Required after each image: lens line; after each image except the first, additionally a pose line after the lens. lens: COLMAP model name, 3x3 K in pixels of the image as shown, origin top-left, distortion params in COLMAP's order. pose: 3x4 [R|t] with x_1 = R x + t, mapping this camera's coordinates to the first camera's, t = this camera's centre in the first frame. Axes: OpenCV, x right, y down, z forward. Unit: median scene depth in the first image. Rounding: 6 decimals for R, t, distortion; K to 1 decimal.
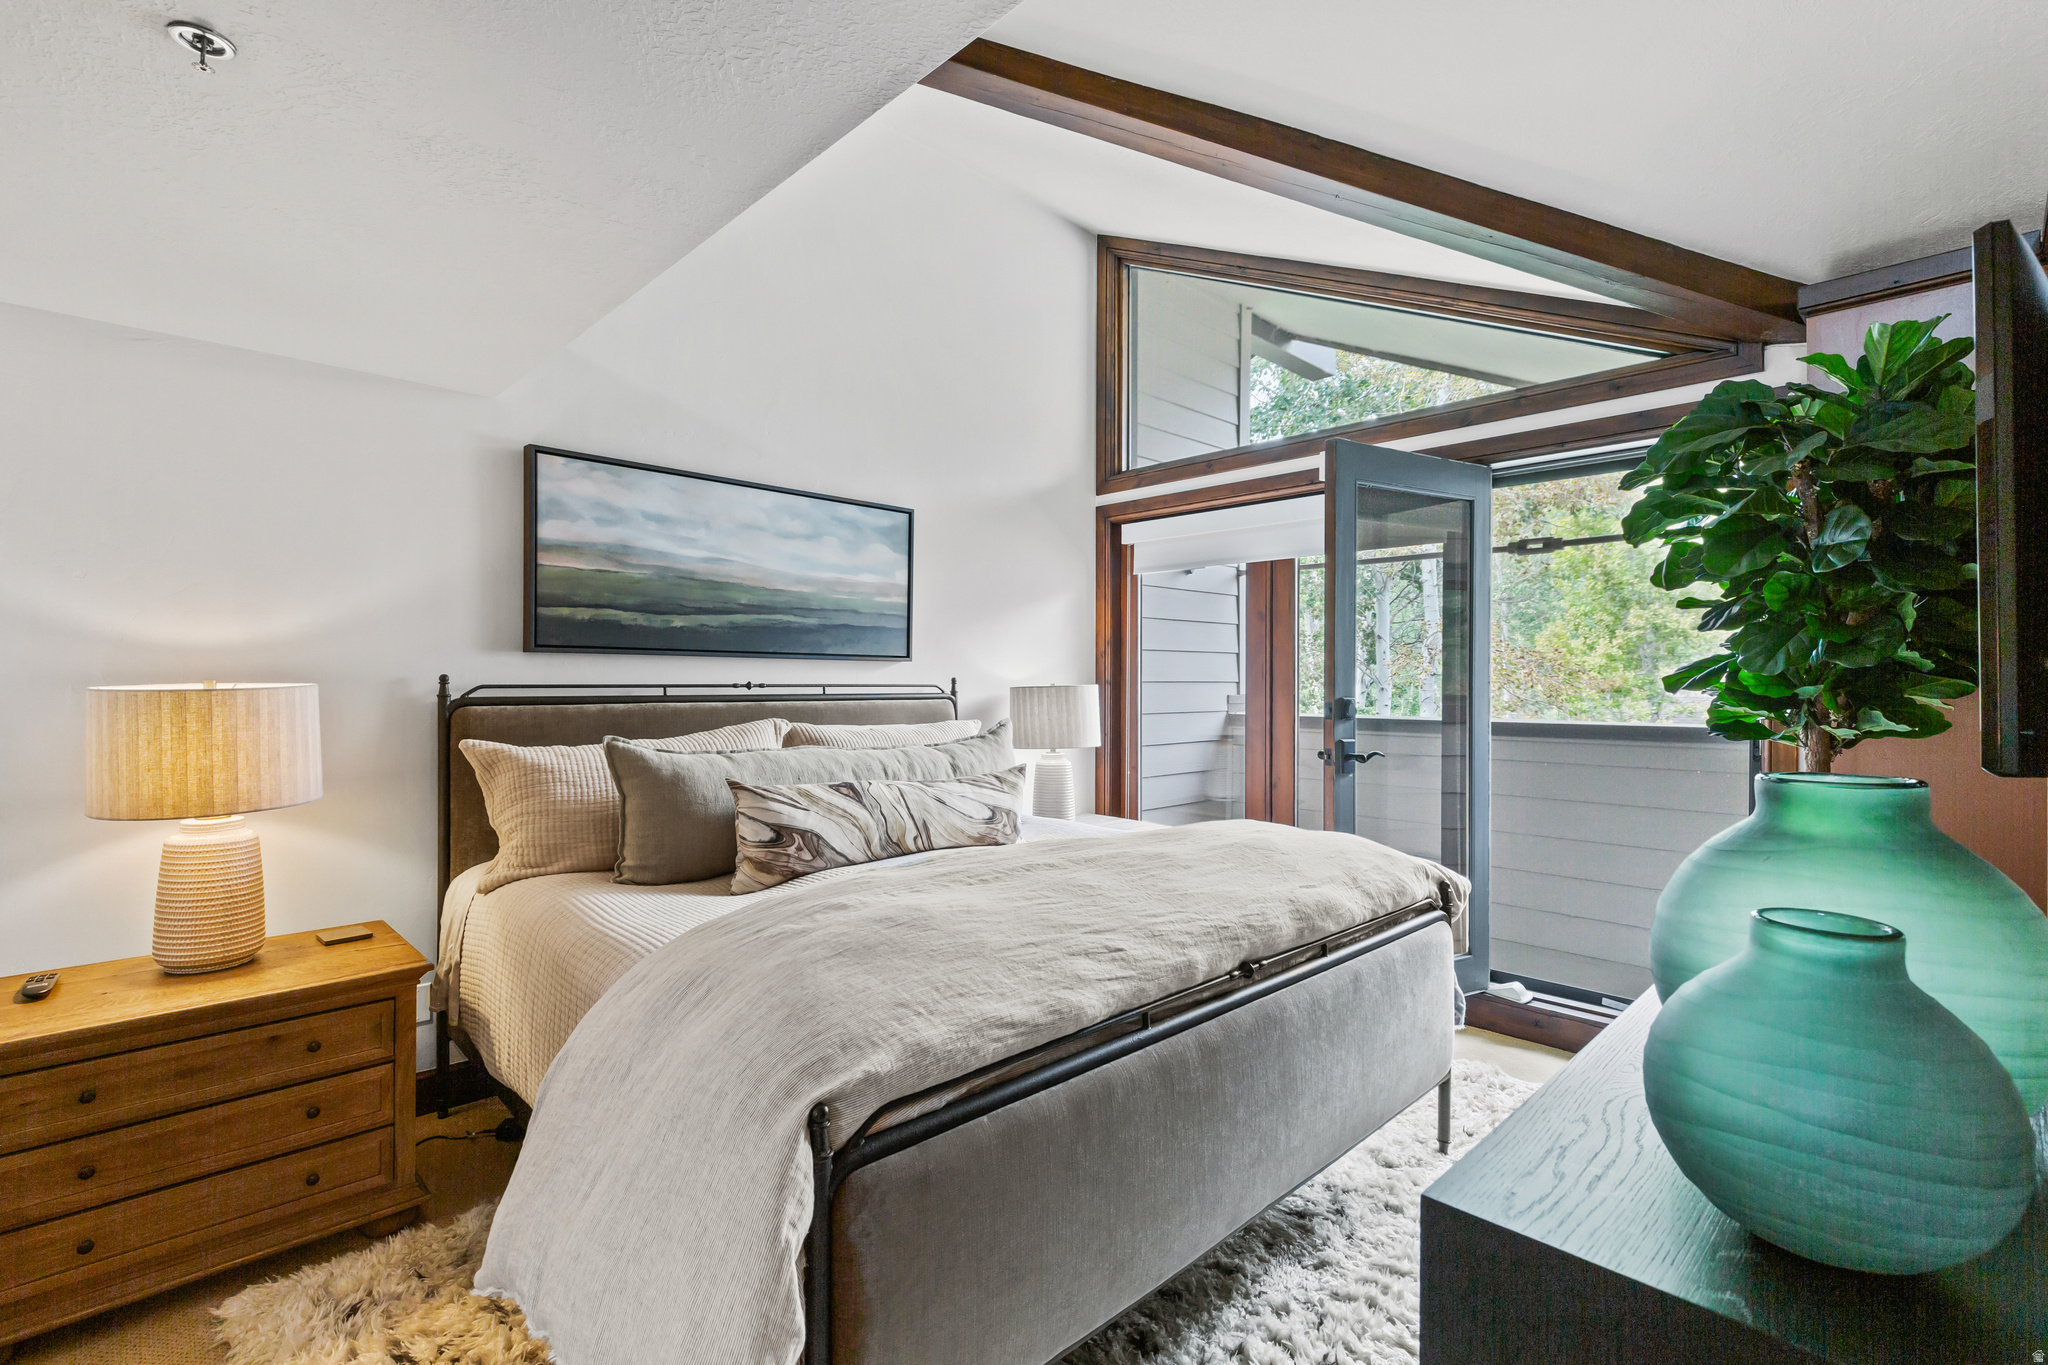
lens RADIAL K [[929.2, 0, 1024.0], [0, 929.2, 682.5], [0, 0, 1]] dist [0.001801, 0.000204]
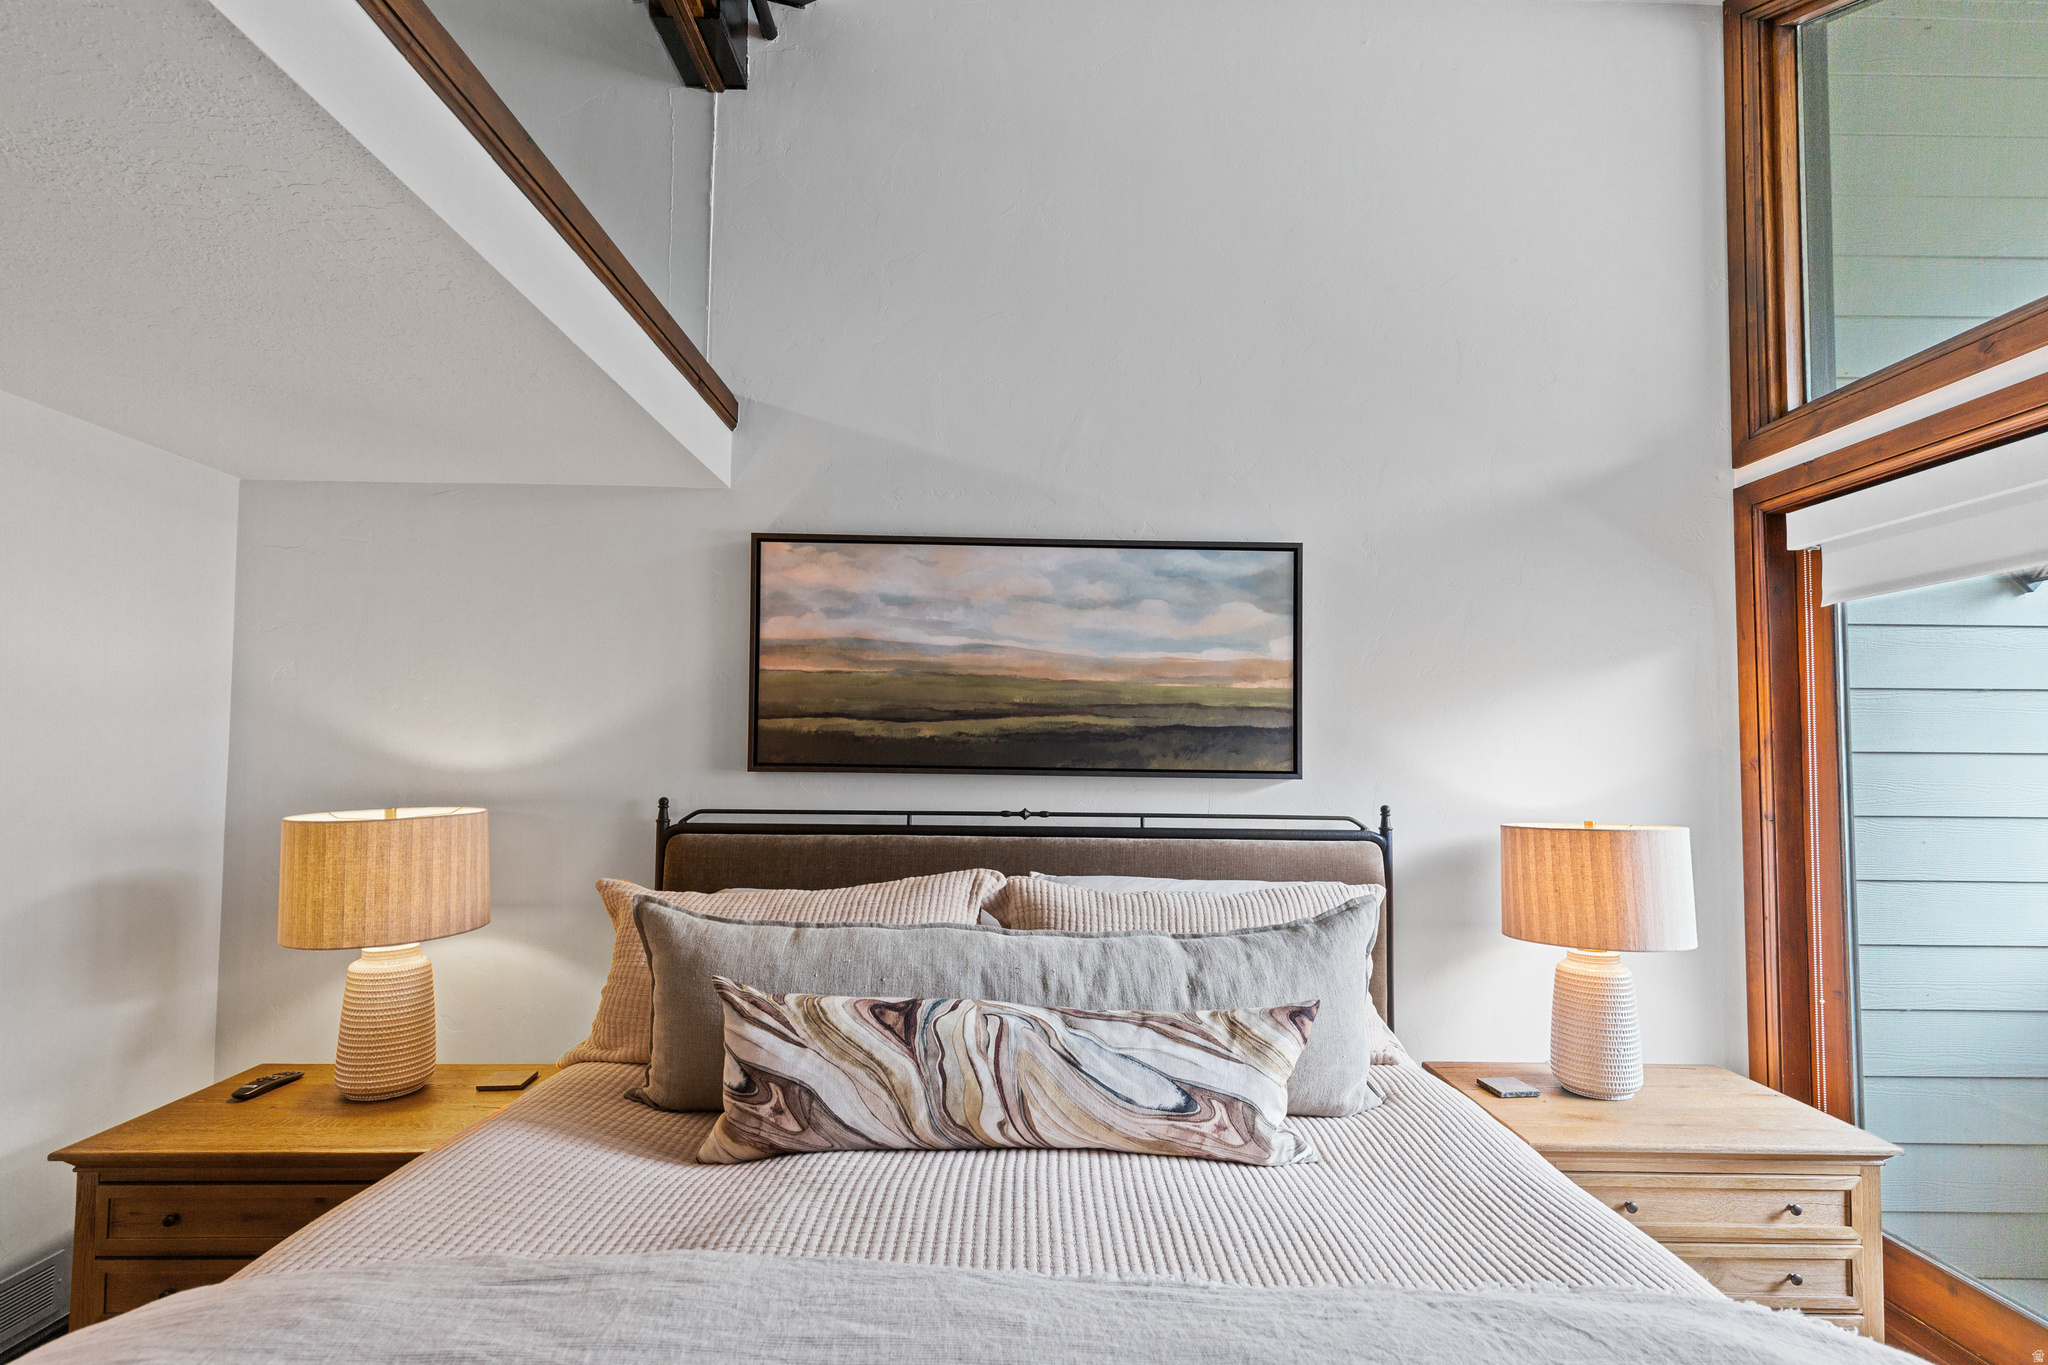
lens RADIAL K [[963.0, 0, 1030.1], [0, 963.0, 708.4], [0, 0, 1]] dist [0.005537, 0.000131]
pose [[0.723690, -0.029896, -0.689478, 0.252830], [-0.010490, 0.998469, -0.054305, -0.042023], [0.690046, 0.046532, 0.722268, 0.490301]]
